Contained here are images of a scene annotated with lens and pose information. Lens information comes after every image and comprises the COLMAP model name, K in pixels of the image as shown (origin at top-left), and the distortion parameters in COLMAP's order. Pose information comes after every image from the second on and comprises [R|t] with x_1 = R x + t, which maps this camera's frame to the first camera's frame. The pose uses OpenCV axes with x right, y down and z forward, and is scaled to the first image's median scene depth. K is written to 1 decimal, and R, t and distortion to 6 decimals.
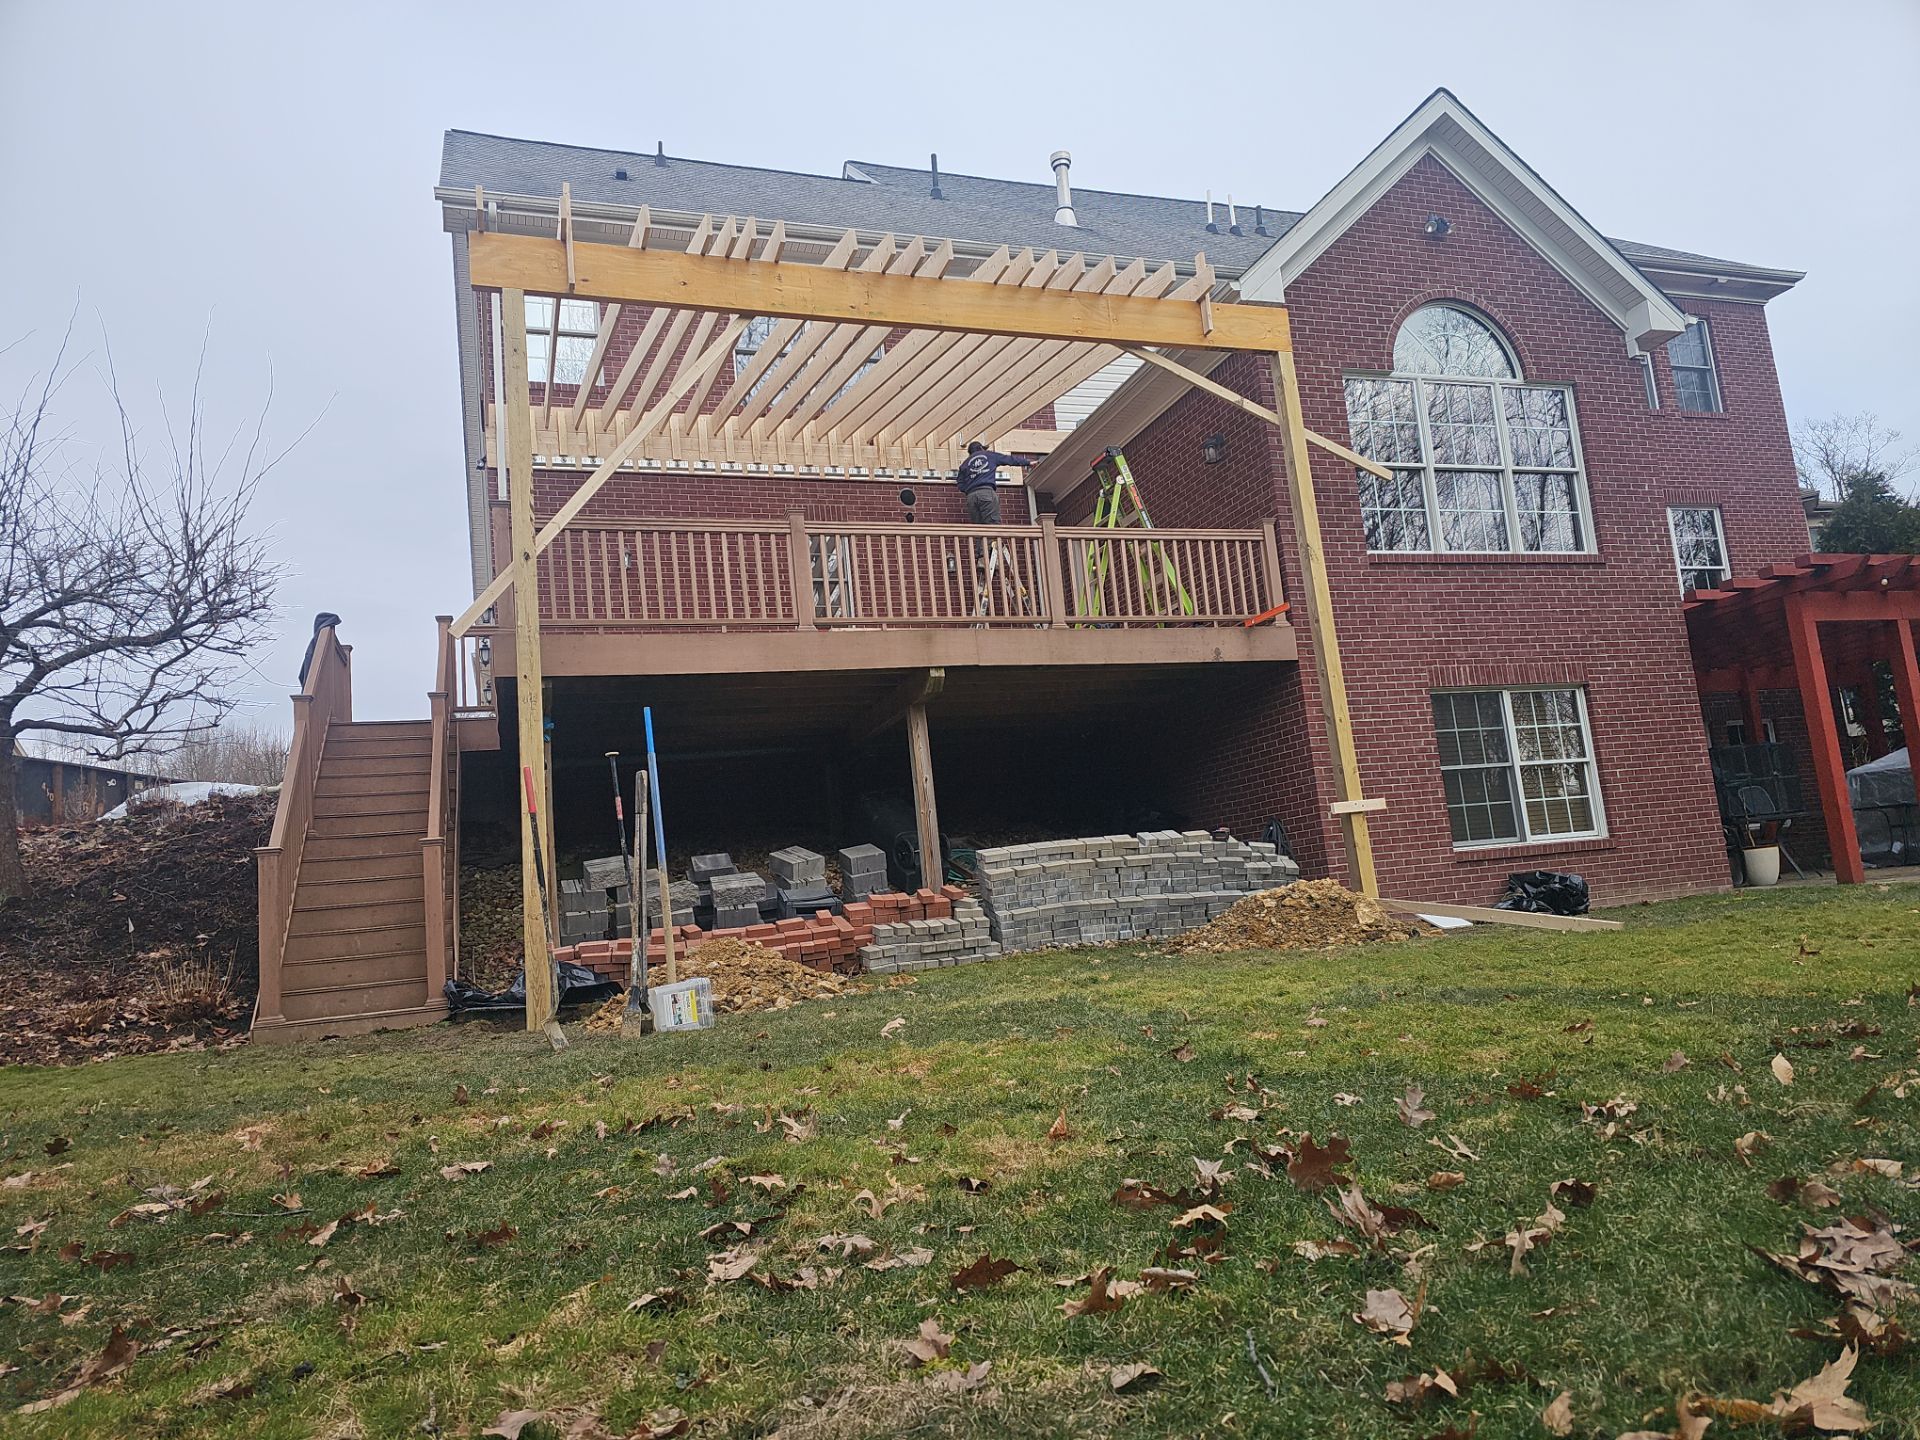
lens RADIAL K [[1238.2, 0, 968.0], [0, 1238.2, 739.9], [0, 0, 1]] dist [0.075106, -0.069773]
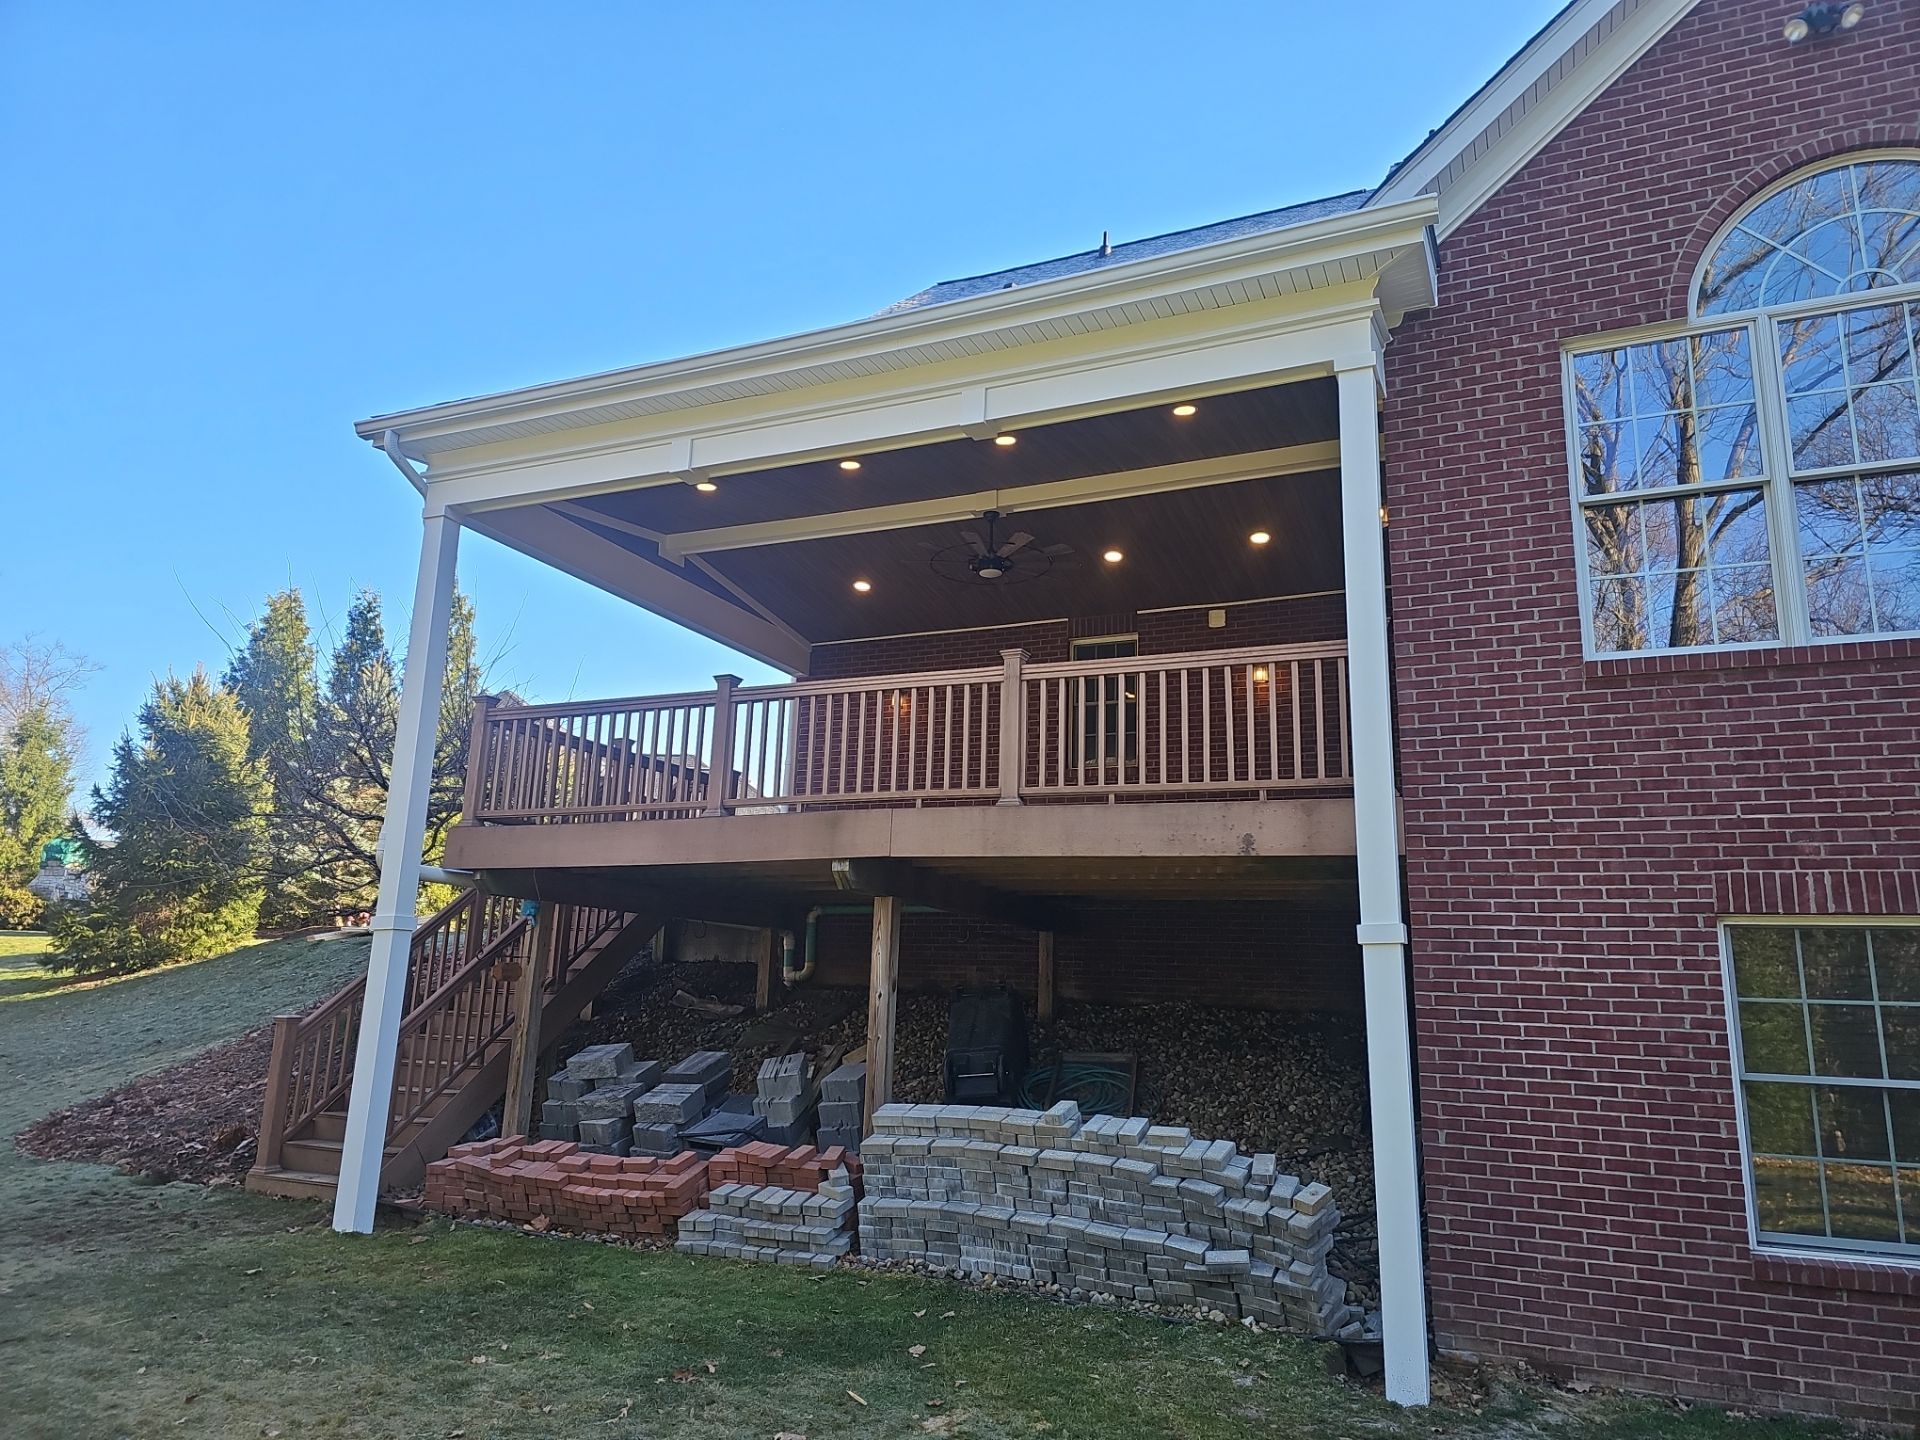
lens RADIAL K [[1266.1, 0, 980.1], [0, 1266.1, 739.1], [0, 0, 1]] dist [0.060852, -0.050915]
pose [[0.727733, -0.025826, -0.685374, 0.522251], [-0.013742, 0.998541, -0.052217, -0.083222], [0.685723, 0.047418, 0.726316, 0.415488]]
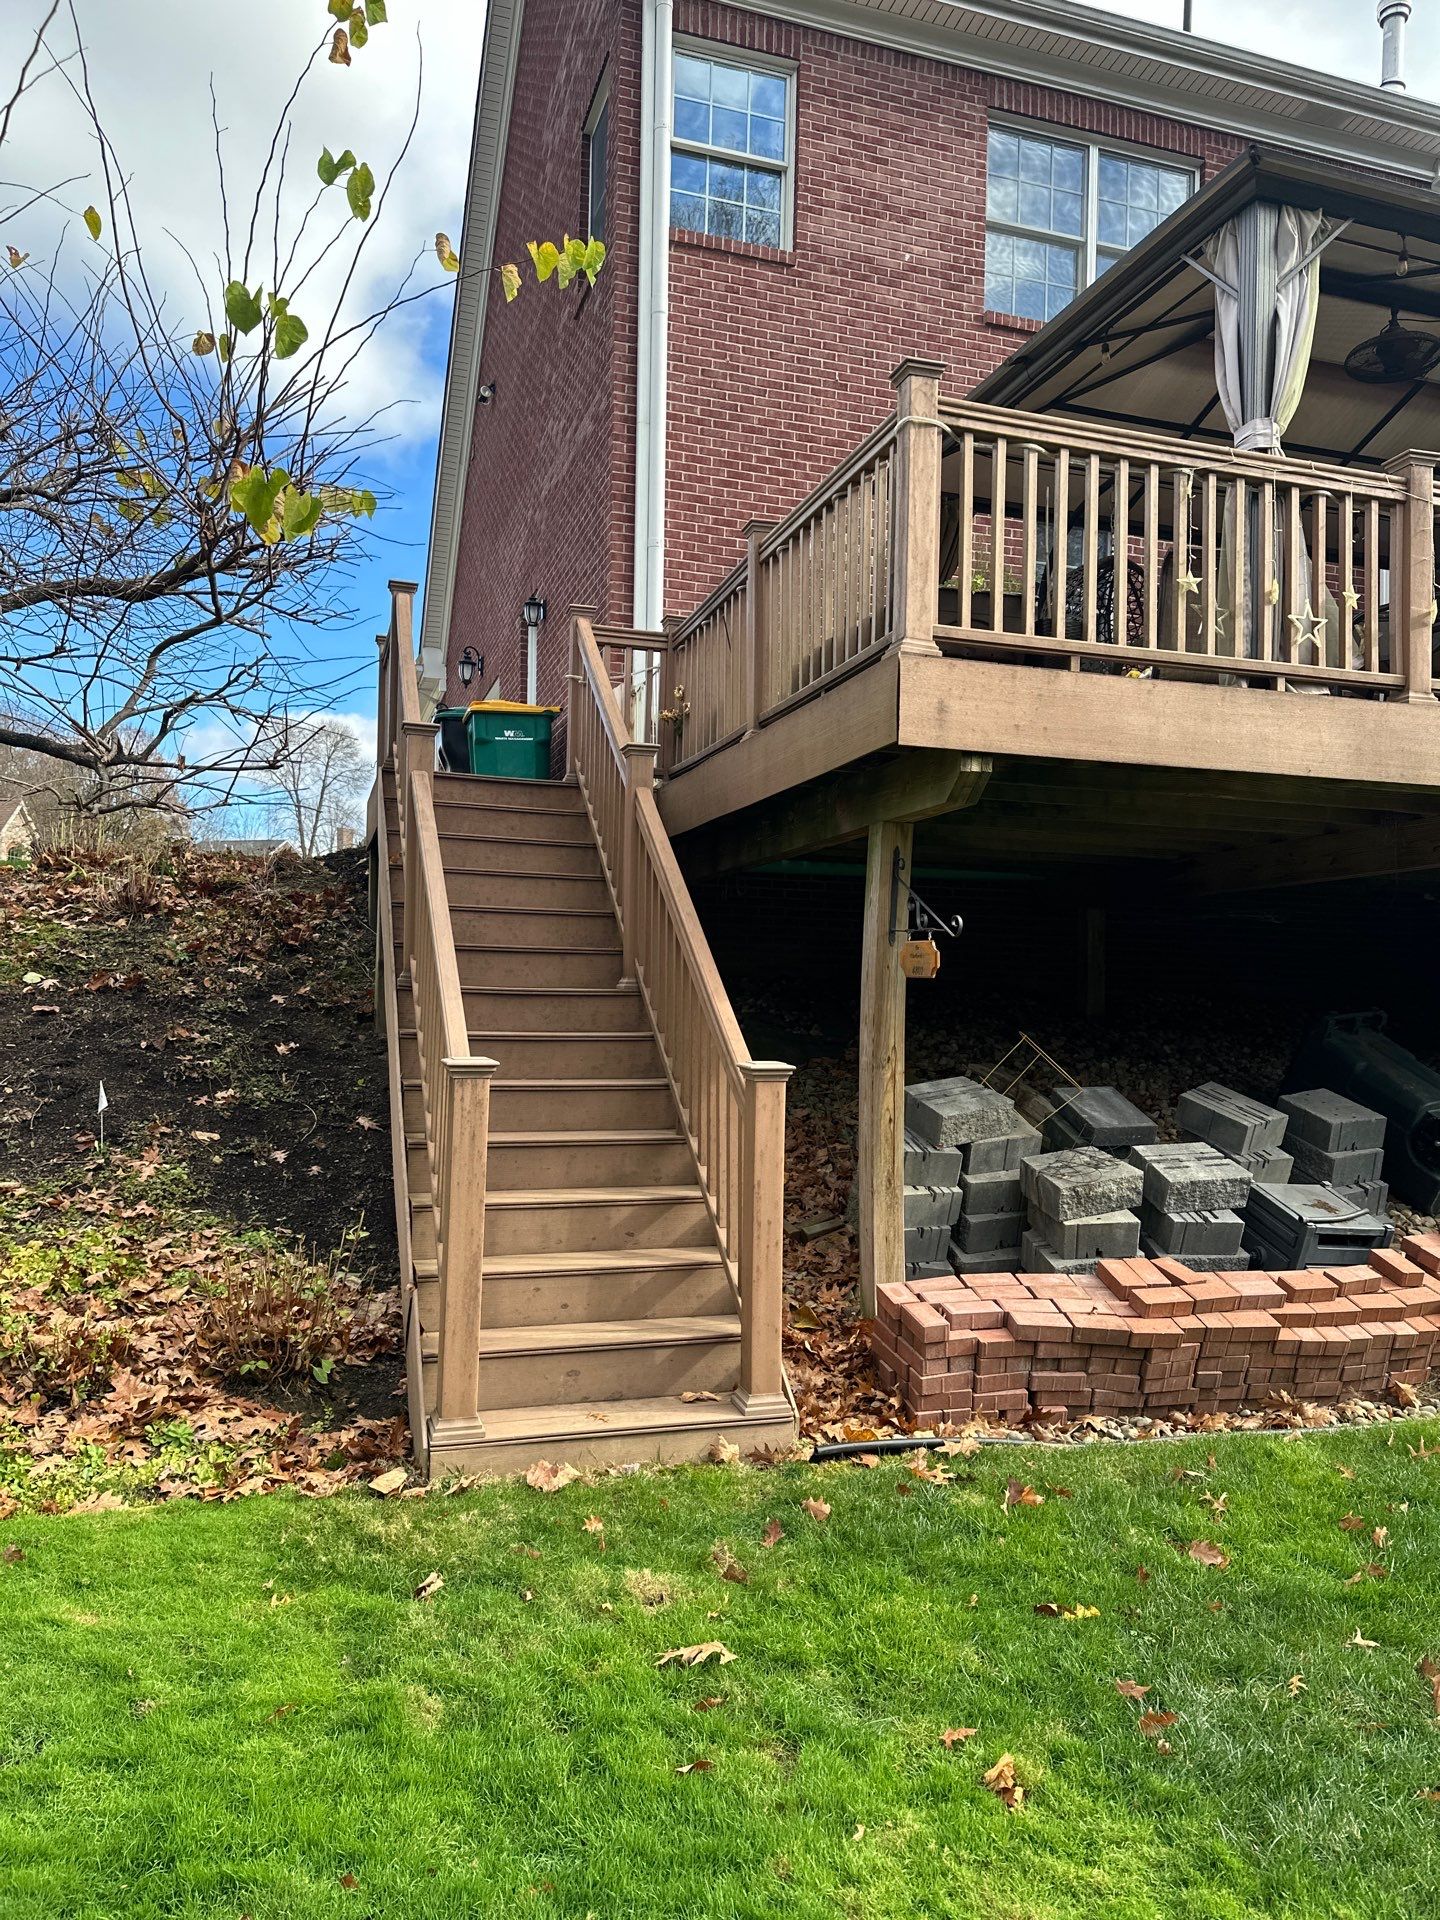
lens RADIAL K [[1307.3, 0, 737.0], [0, 1307.3, 966.8], [0, 0, 1]] dist [0.083887, -0.096819]
pose [[0.993221, 0.114825, -0.018115, -0.329445], [-0.111924, 0.986711, 0.117791, -0.012925], [0.031399, -0.114965, 0.992873, 0.380941]]
